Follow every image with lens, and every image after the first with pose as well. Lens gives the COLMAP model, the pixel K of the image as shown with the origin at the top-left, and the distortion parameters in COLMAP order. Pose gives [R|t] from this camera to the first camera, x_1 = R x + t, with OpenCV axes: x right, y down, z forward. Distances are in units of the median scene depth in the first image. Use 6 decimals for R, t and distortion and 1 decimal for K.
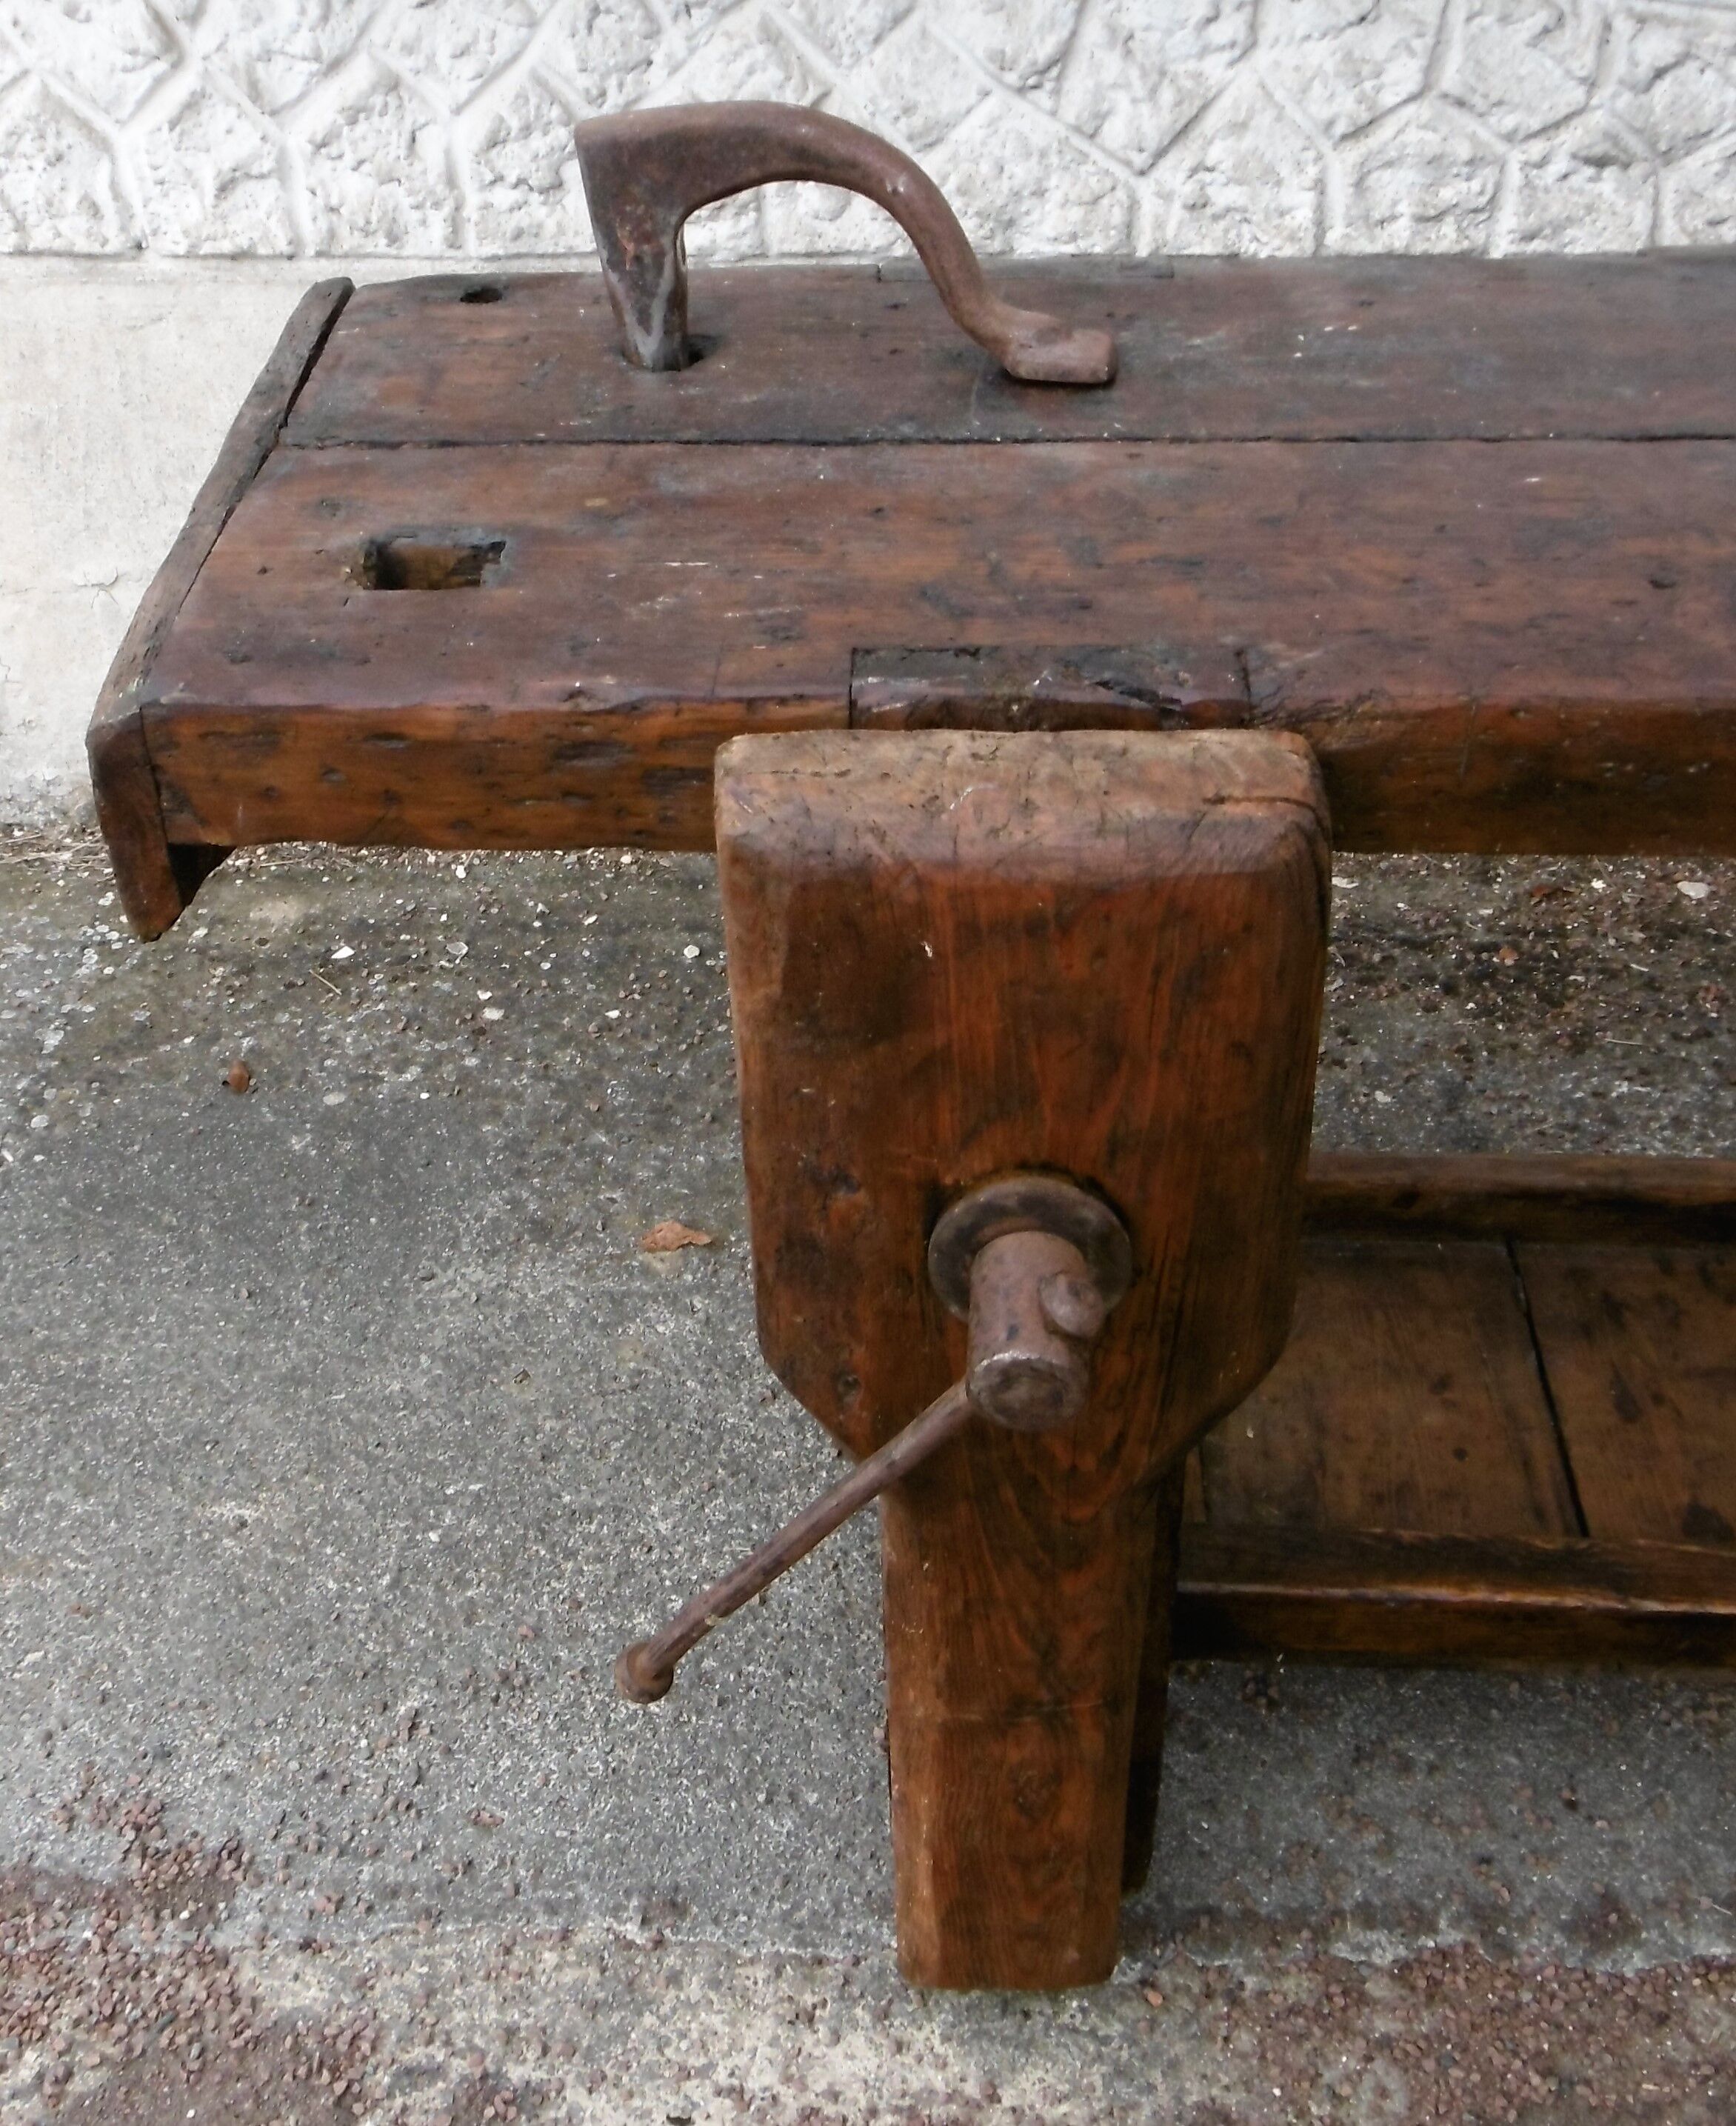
lens RADIAL K [[2451.9, 0, 815.2], [0, 2451.9, 935.5], [0, 0, 1]] dist [-0.021588, 0.000000]
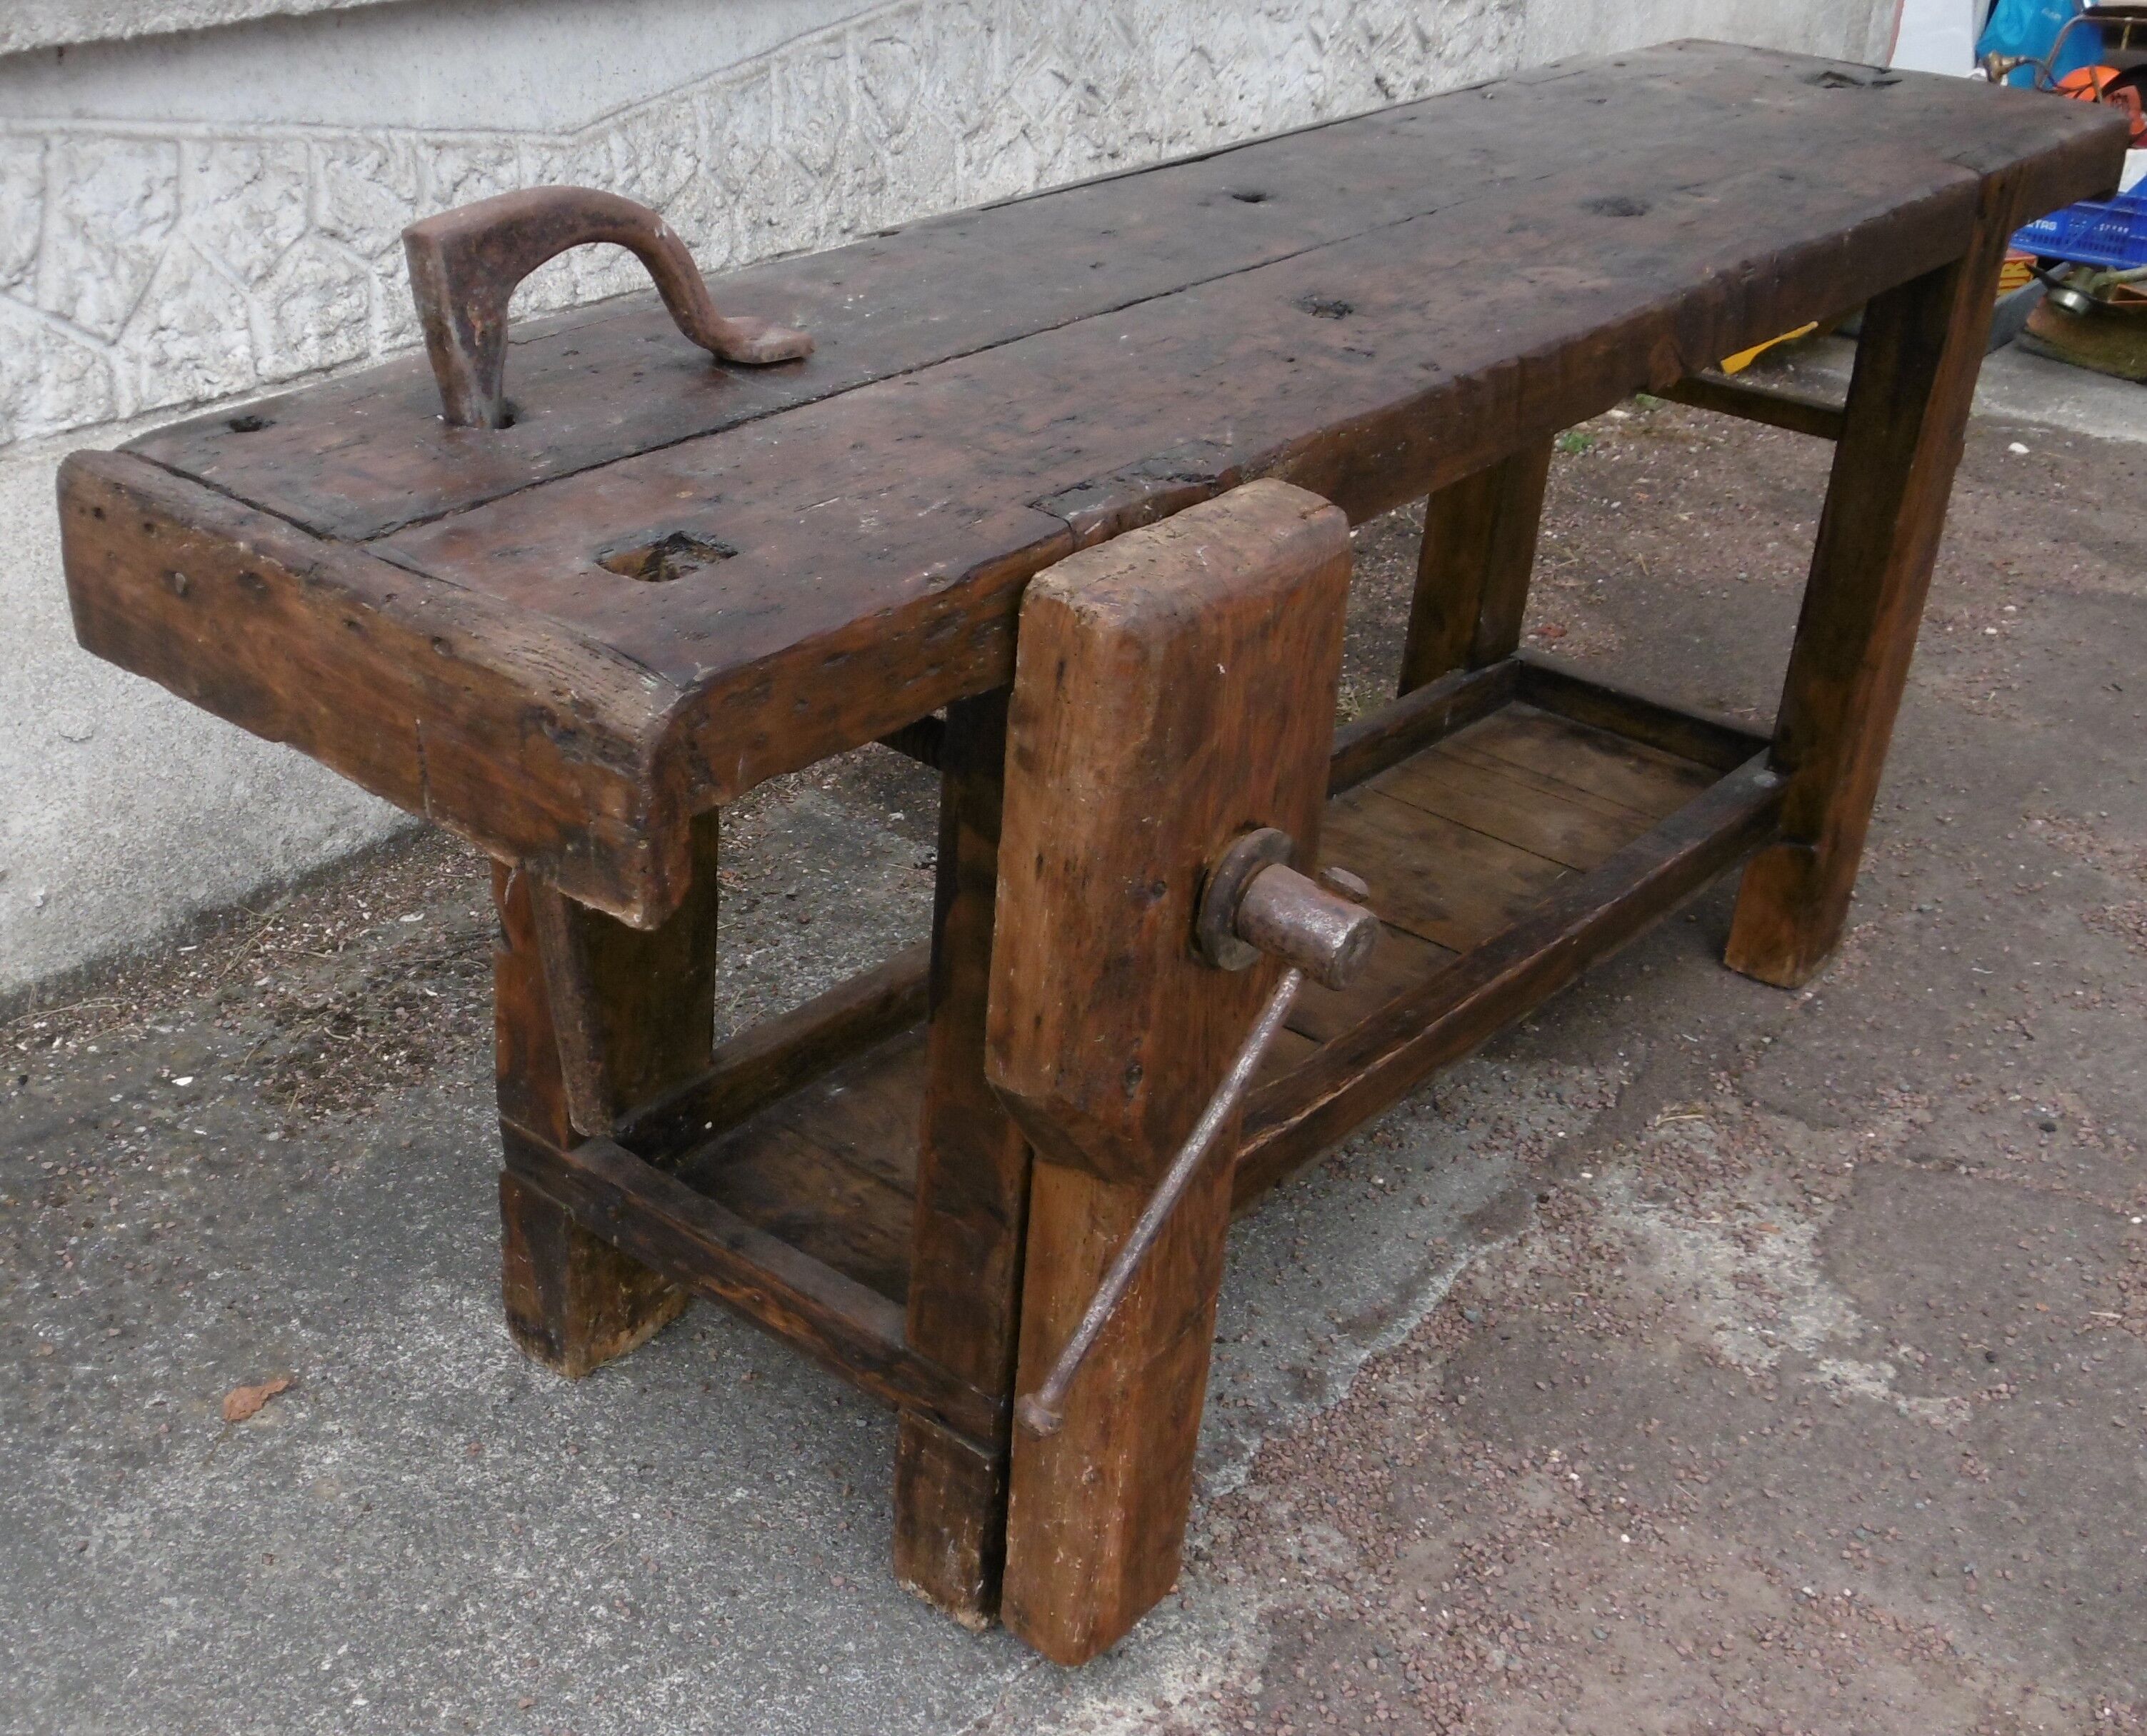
lens RADIAL K [[2480.7, 0, 805.8], [0, 2480.7, 819.8], [0, 0, 1]] dist [-0.077954, 0.000000]
pose [[0.647080, -0.311993, 0.695663, -0.619814], [0.410320, 0.911537, 0.027145, -0.028042], [-0.642592, 0.267880, 0.717855, 0.096164]]
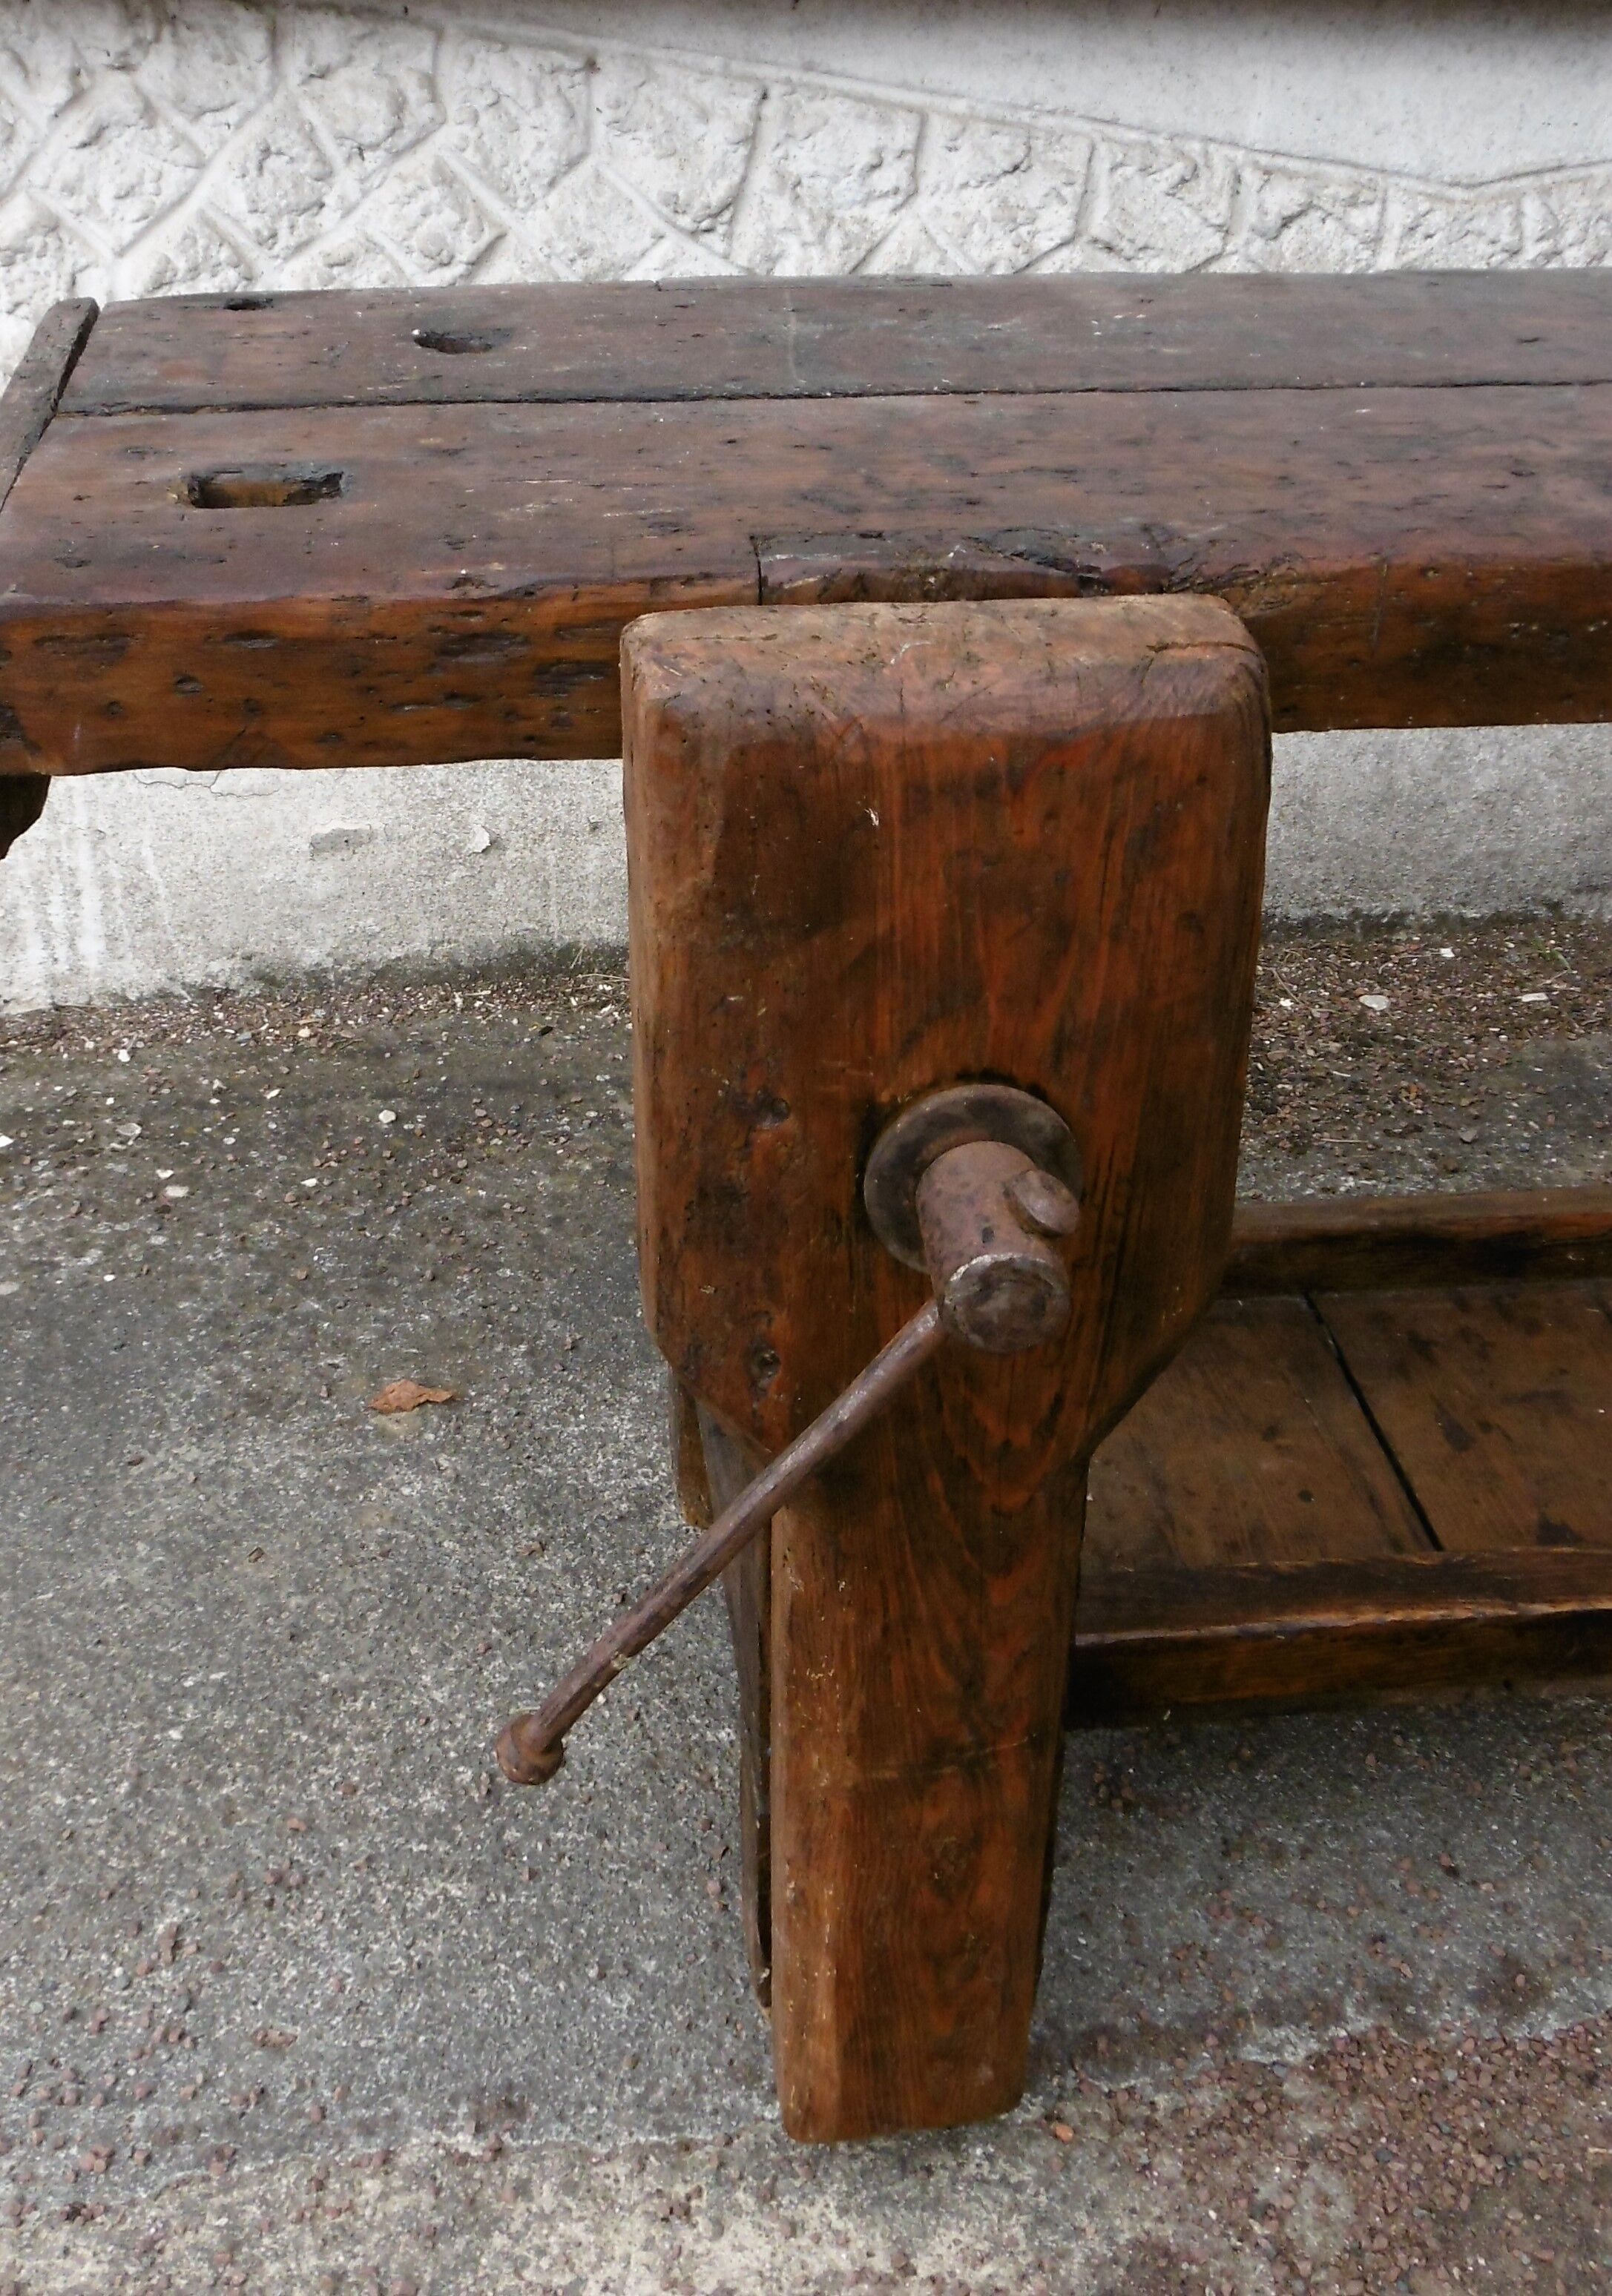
lens RADIAL K [[2446.3, 0, 827.0], [0, 2446.3, 837.4], [0, 0, 1]] dist [-0.017158, 0.000000]
pose [[0.980362, -0.039116, 0.193287, -0.084808], [0.071877, 0.983585, -0.165513, 0.092836], [-0.183640, 0.176156, 0.967081, 0.058619]]
